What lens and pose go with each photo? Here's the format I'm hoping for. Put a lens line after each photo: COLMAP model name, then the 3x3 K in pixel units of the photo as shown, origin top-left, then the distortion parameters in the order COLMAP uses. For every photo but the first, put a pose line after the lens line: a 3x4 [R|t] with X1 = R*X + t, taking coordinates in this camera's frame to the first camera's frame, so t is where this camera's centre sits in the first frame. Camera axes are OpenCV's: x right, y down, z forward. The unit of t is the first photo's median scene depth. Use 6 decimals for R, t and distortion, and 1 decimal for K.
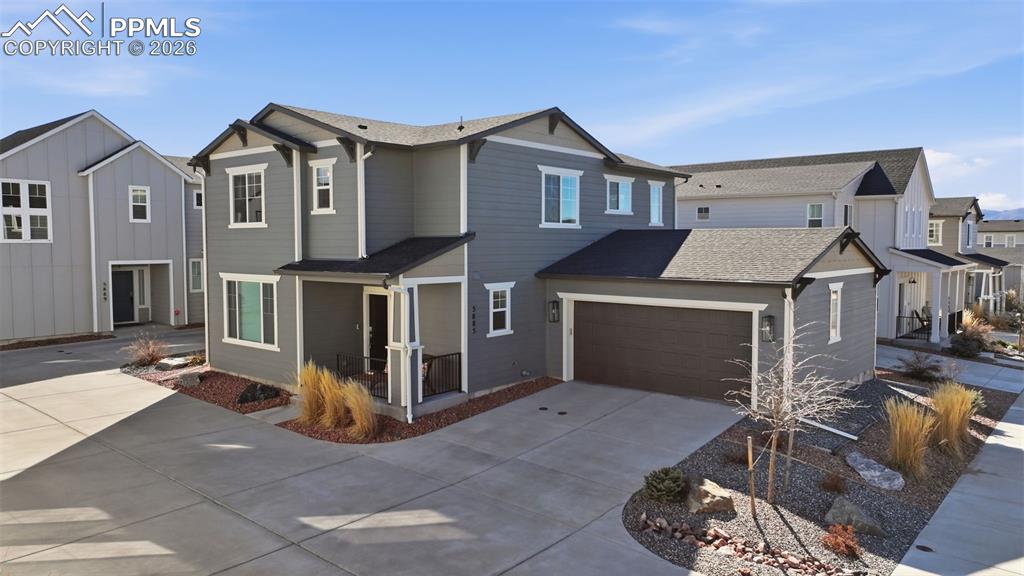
lens RADIAL K [[708.4, 0, 511.2], [0, 708.4, 286.8], [0, 0, 1]] dist [0.008344, -0.001096]
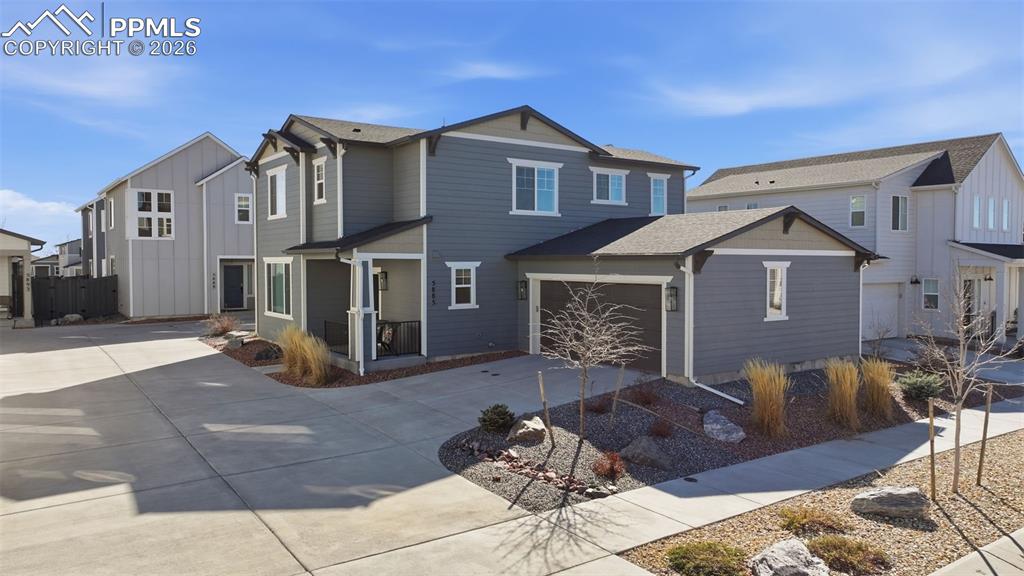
lens RADIAL K [[708.4, 0, 512.4], [0, 708.4, 285.4], [0, 0, 1]] dist [0.008344, -0.001096]
pose [[0.969100, 0.008126, -0.246535, 0.333413], [-0.015255, 0.999519, -0.027019, 0.060379], [0.246197, 0.029945, 0.968757, -0.070887]]
